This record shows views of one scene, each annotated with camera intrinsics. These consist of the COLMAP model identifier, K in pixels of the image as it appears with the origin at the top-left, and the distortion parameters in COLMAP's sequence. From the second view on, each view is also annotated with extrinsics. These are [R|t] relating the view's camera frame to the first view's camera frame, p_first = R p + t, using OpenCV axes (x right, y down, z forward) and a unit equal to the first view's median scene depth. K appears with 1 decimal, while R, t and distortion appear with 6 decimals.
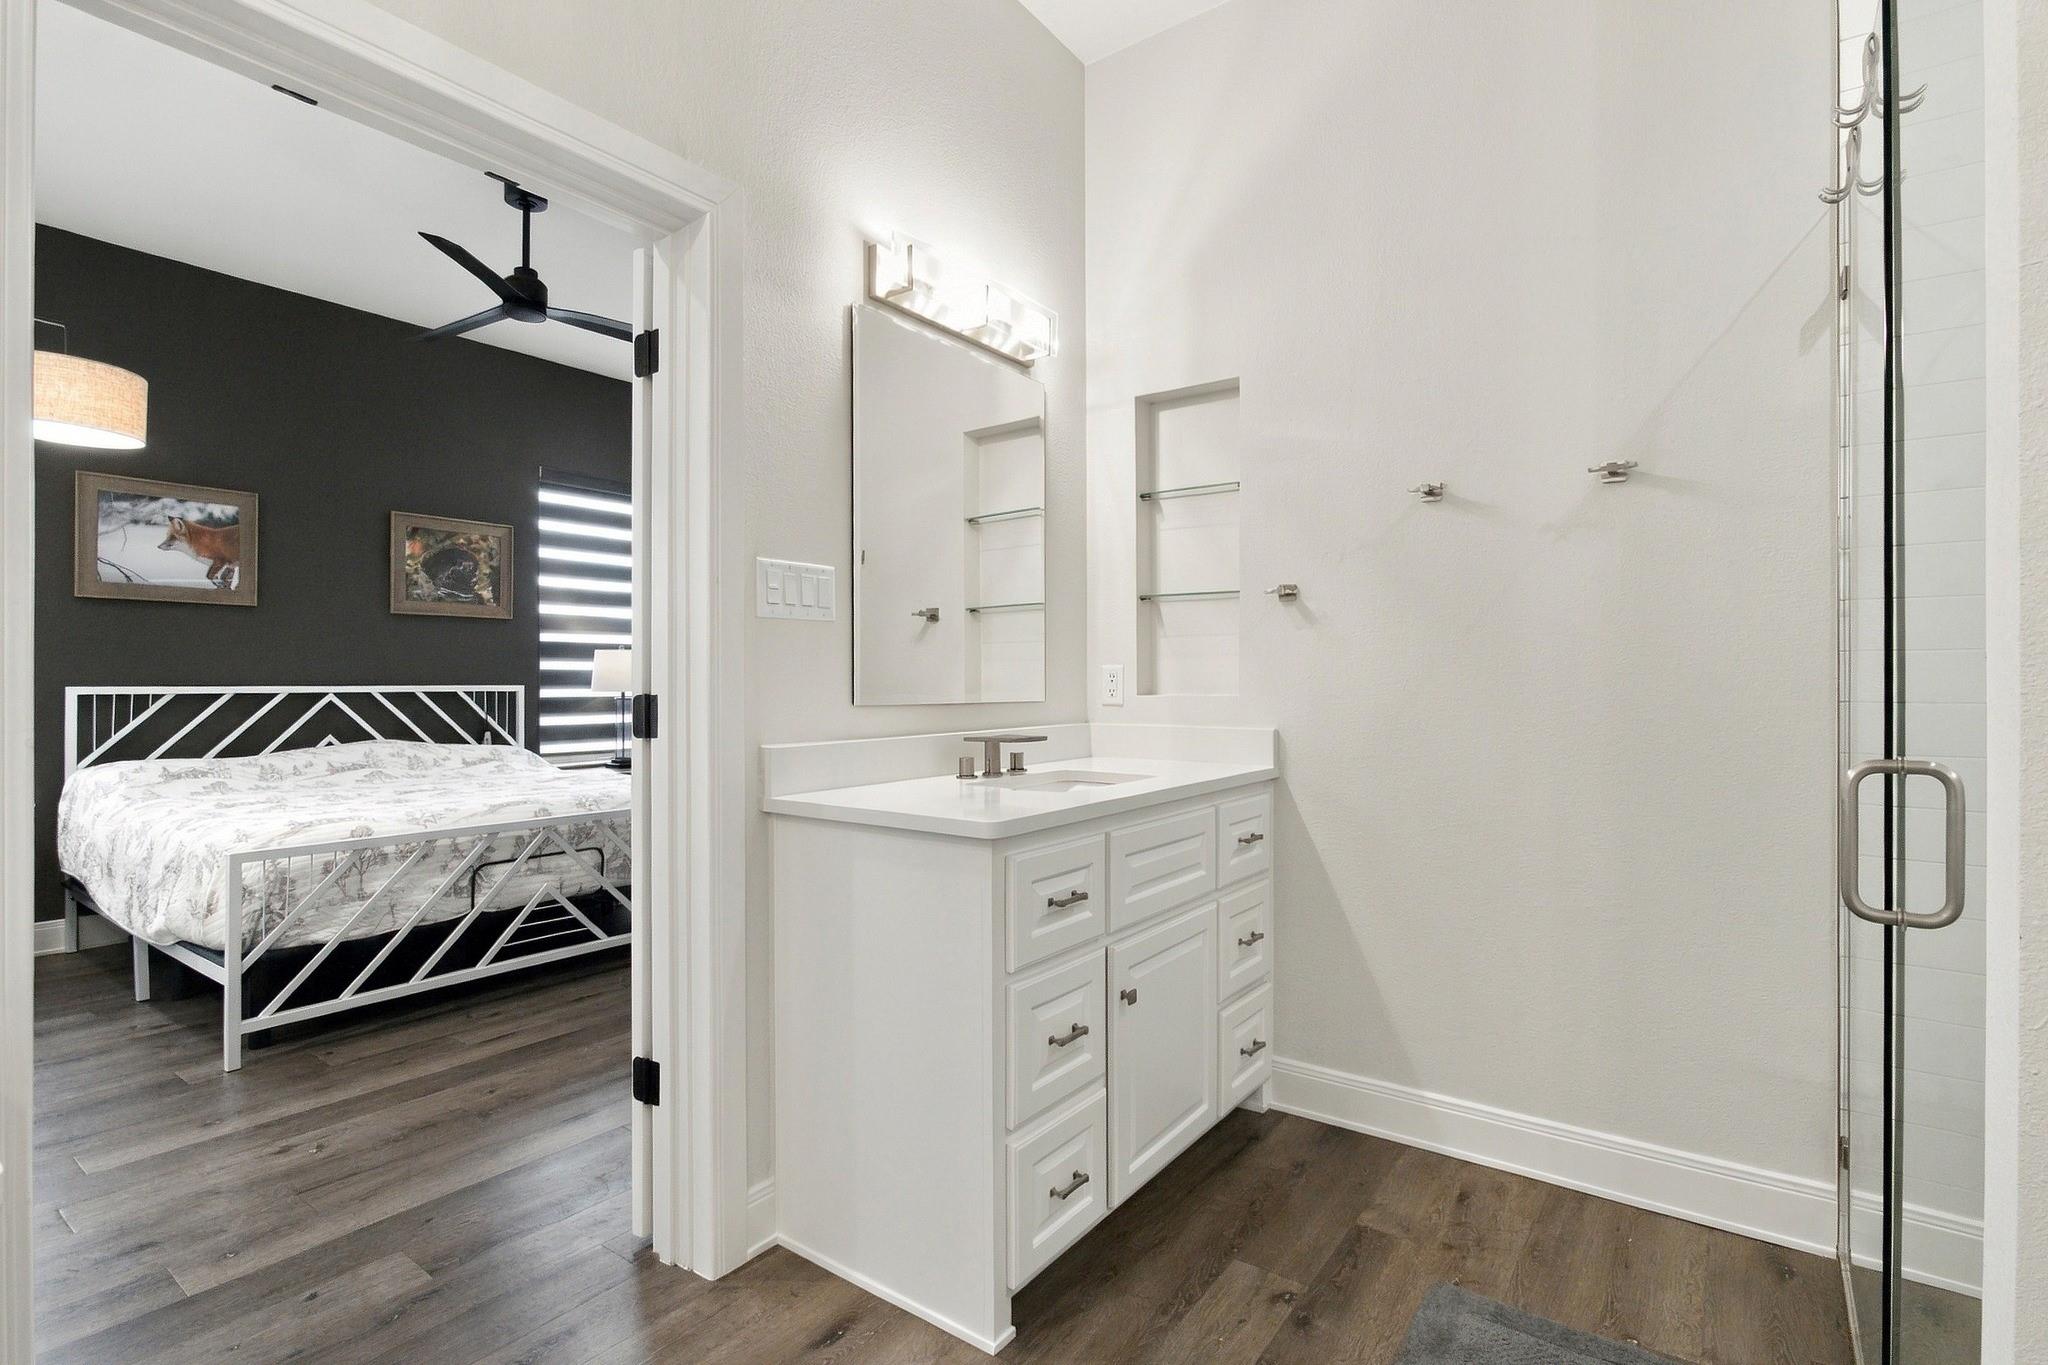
lens RADIAL K [[967.9, 0, 1027.0], [0, 967.9, 669.3], [0, 0, 1]] dist [0.000818, 0.000082]
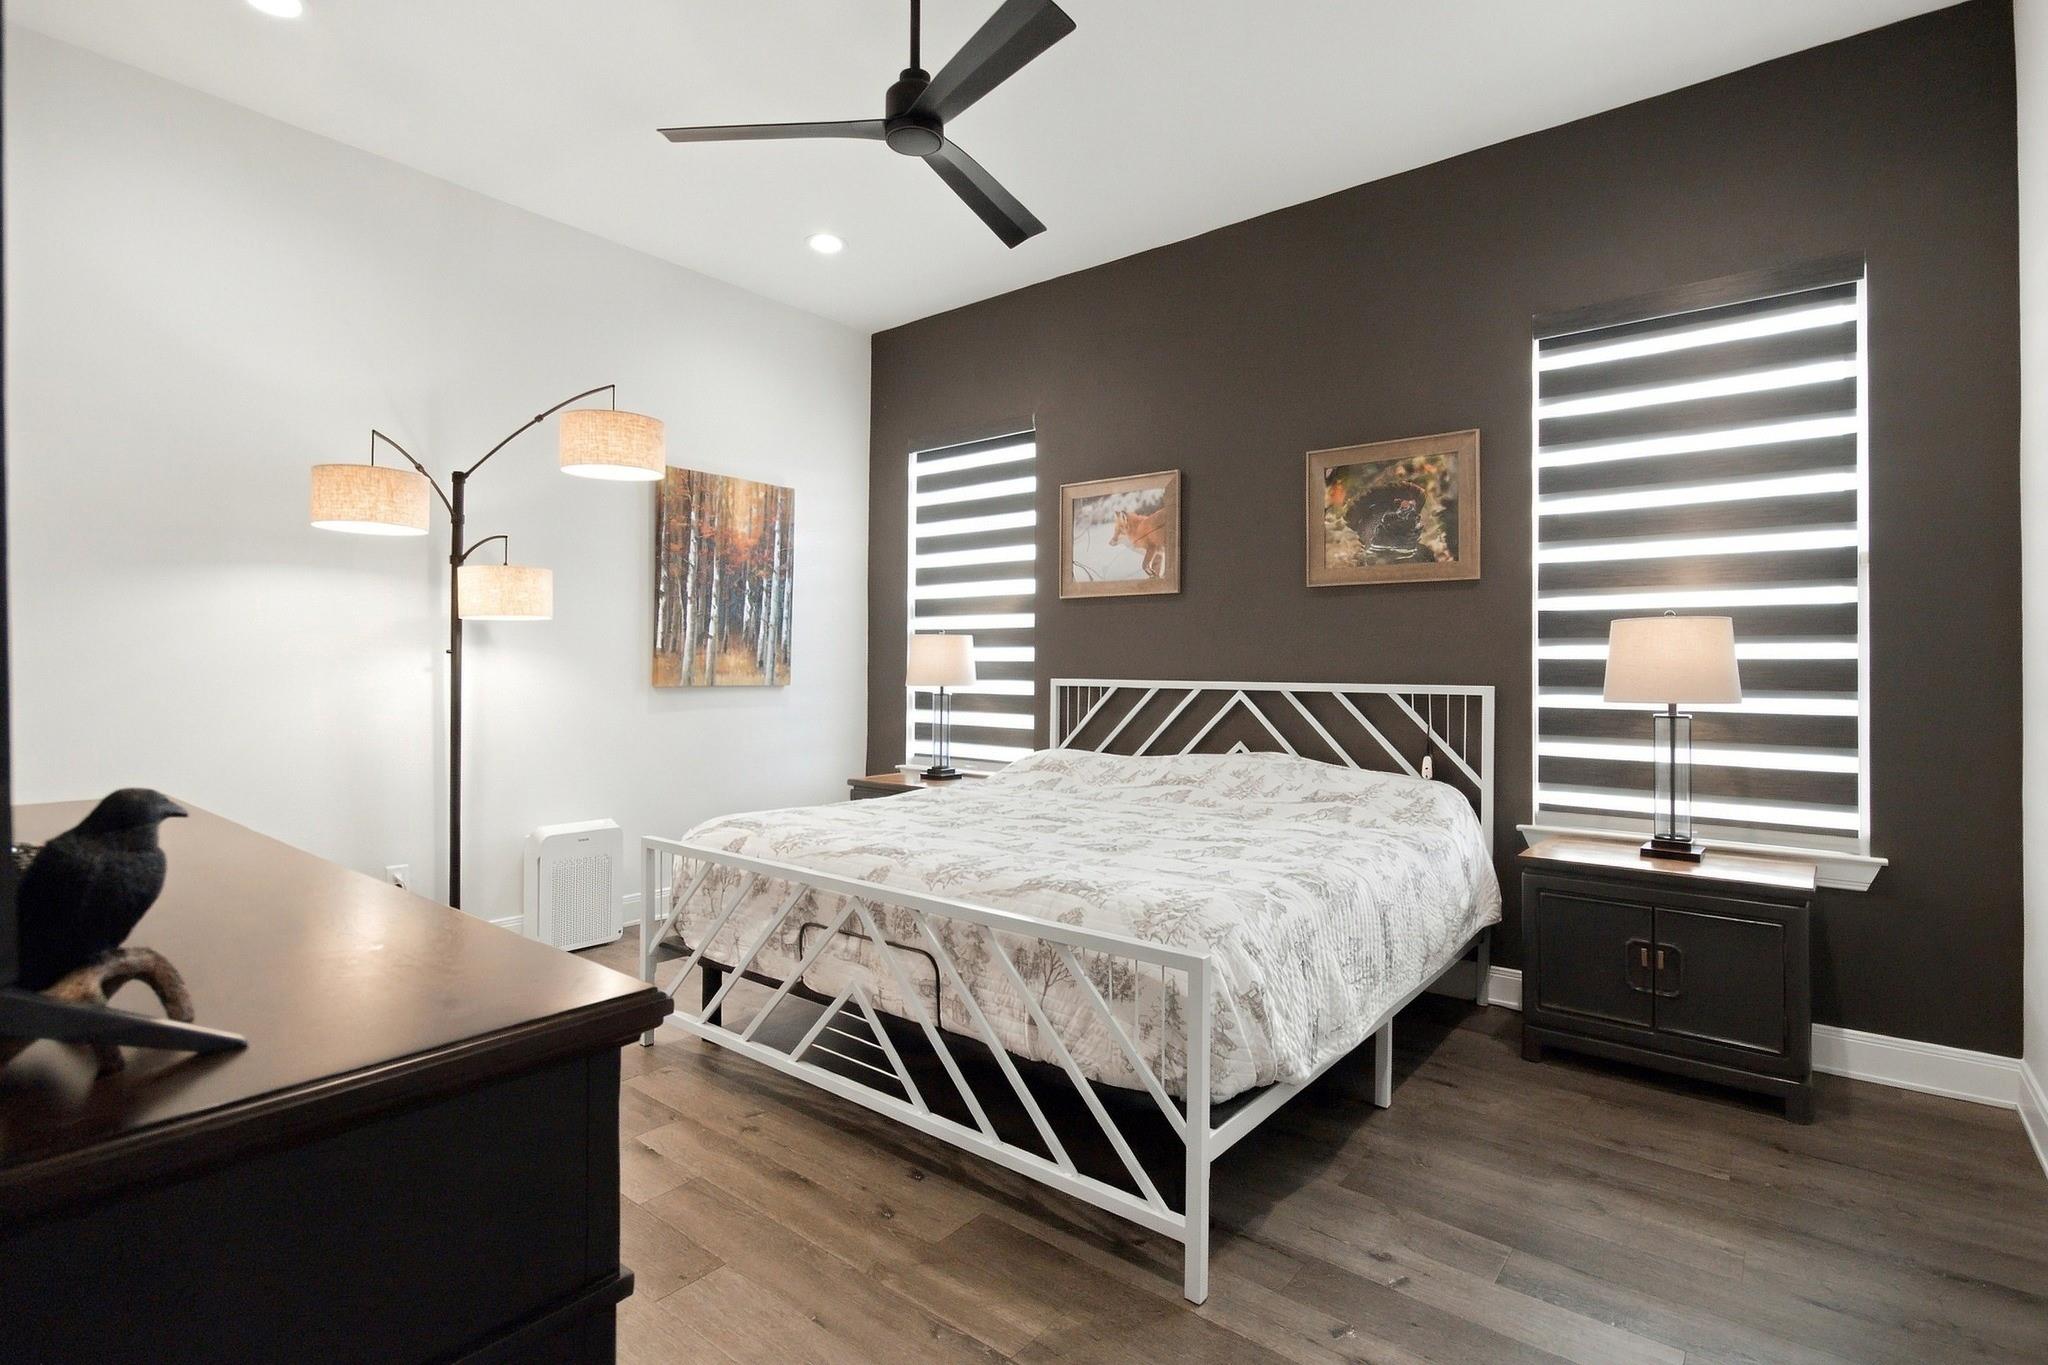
lens RADIAL K [[967.9, 0, 1027.0], [0, 967.9, 669.3], [0, 0, 1]] dist [0.000818, 0.000082]
pose [[-0.047536, -0.003804, -0.998862, 0.112680], [-0.000349, 0.999993, -0.003792, 0.009480], [0.998869, 0.000168, -0.047537, 0.830098]]
